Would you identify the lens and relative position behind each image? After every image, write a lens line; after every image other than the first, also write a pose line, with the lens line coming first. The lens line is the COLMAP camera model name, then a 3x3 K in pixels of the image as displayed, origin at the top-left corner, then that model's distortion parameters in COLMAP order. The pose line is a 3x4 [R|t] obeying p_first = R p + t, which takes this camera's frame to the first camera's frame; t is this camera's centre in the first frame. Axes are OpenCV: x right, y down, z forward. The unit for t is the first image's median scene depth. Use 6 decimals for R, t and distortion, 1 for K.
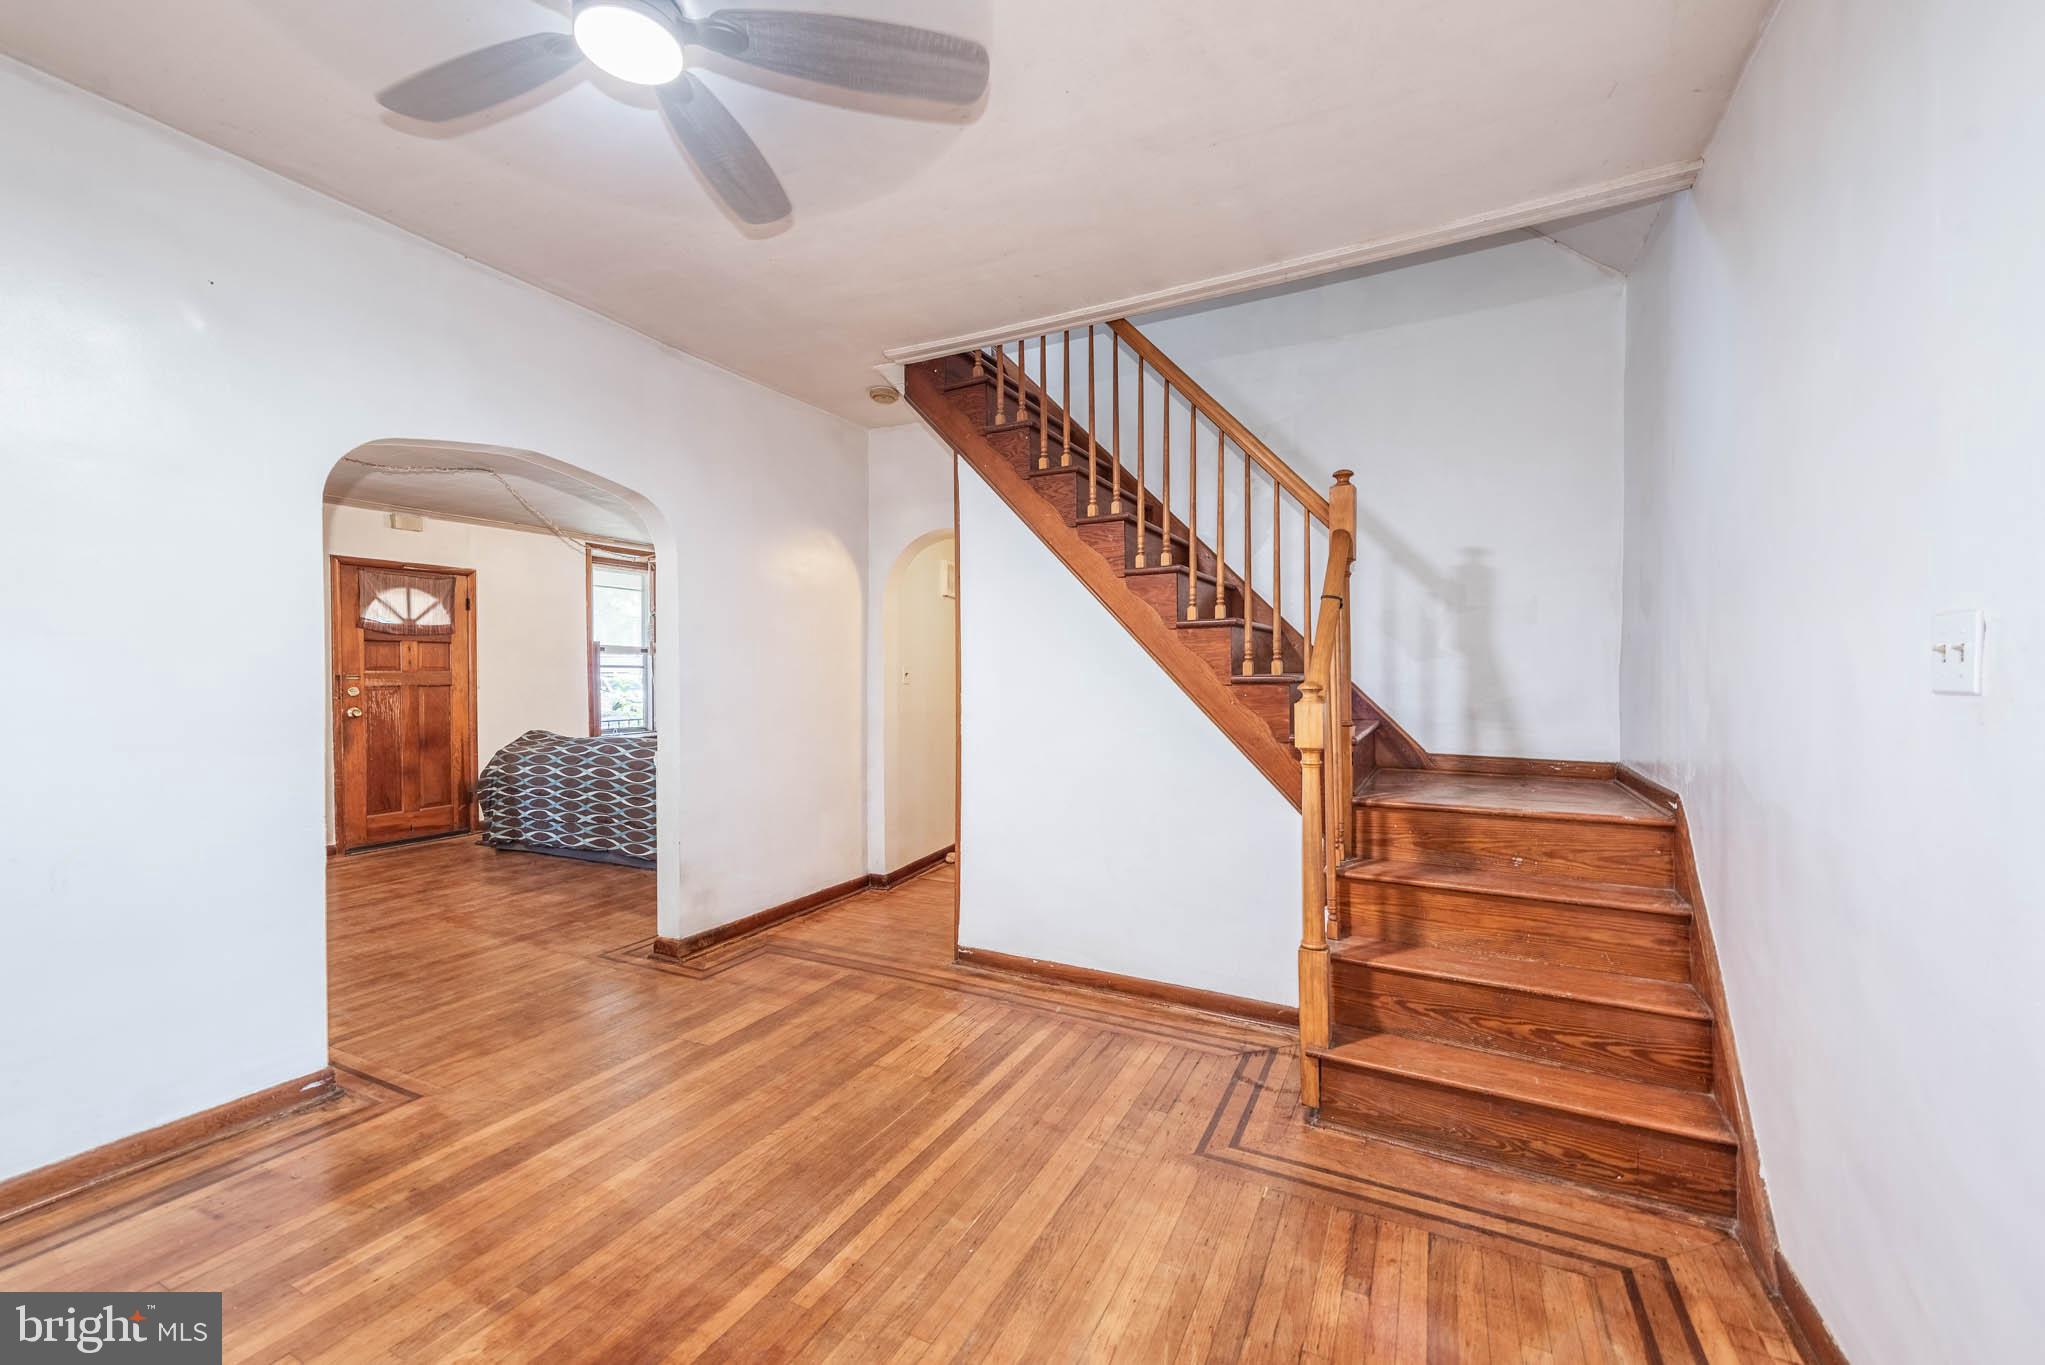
lens RADIAL K [[824.9, 0, 1027.1], [0, 824.9, 681.4], [0, 0, 1]] dist [0.007330, -0.000656]
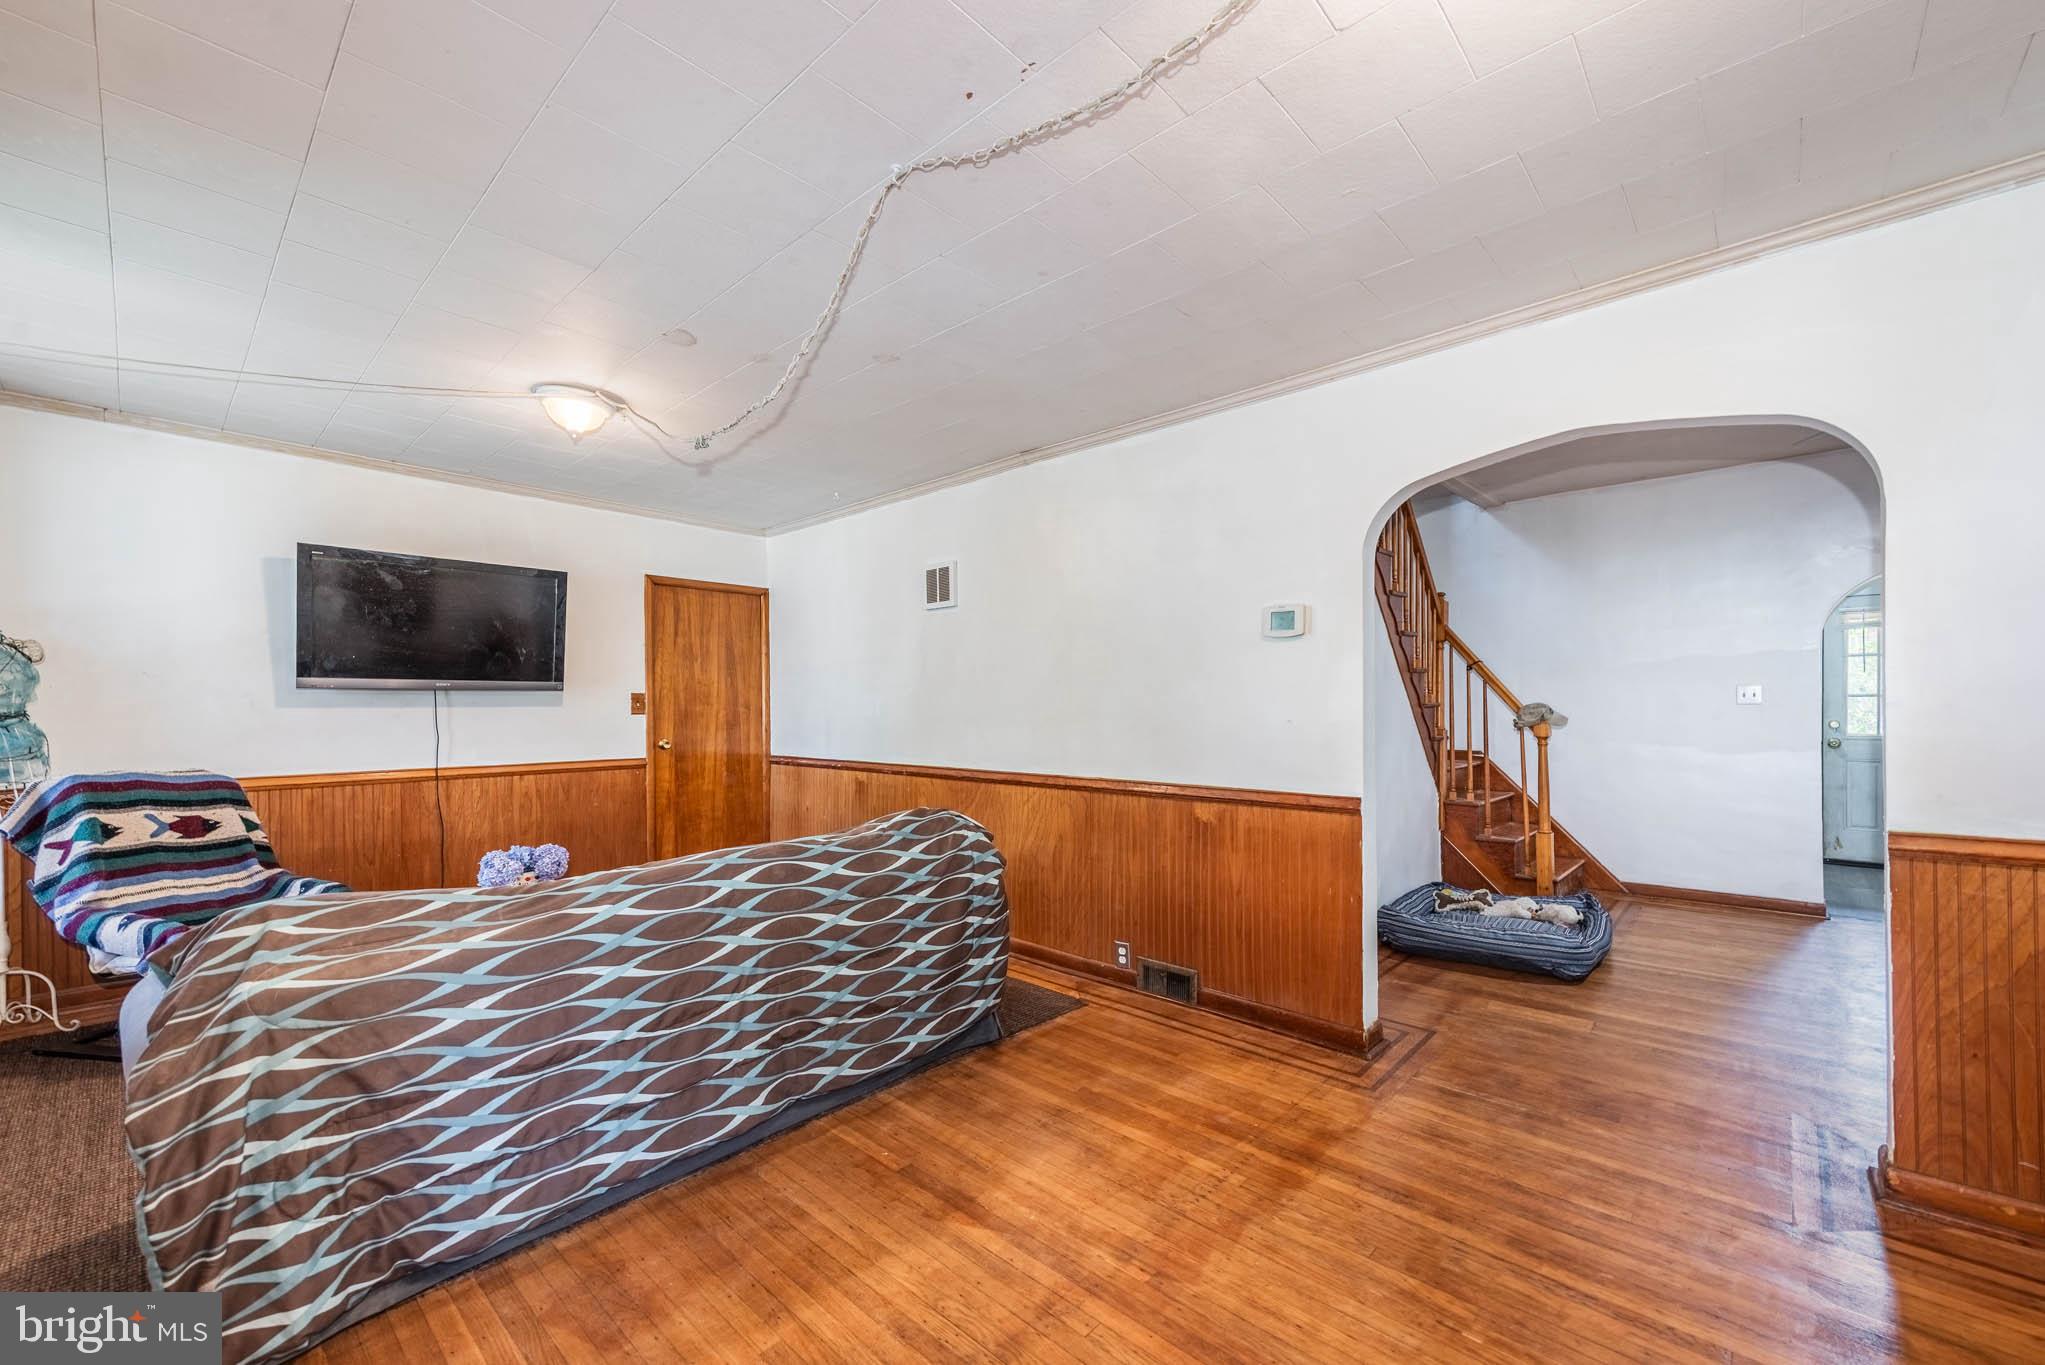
lens RADIAL K [[824.9, 0, 1031.5], [0, 824.9, 691.1], [0, 0, 1]] dist [0.007330, -0.000656]
pose [[0.270937, 0.011669, 0.962526, -0.890249], [0.012113, 0.999806, -0.015531, -0.006720], [-0.962521, 0.015867, 0.270743, 0.744071]]
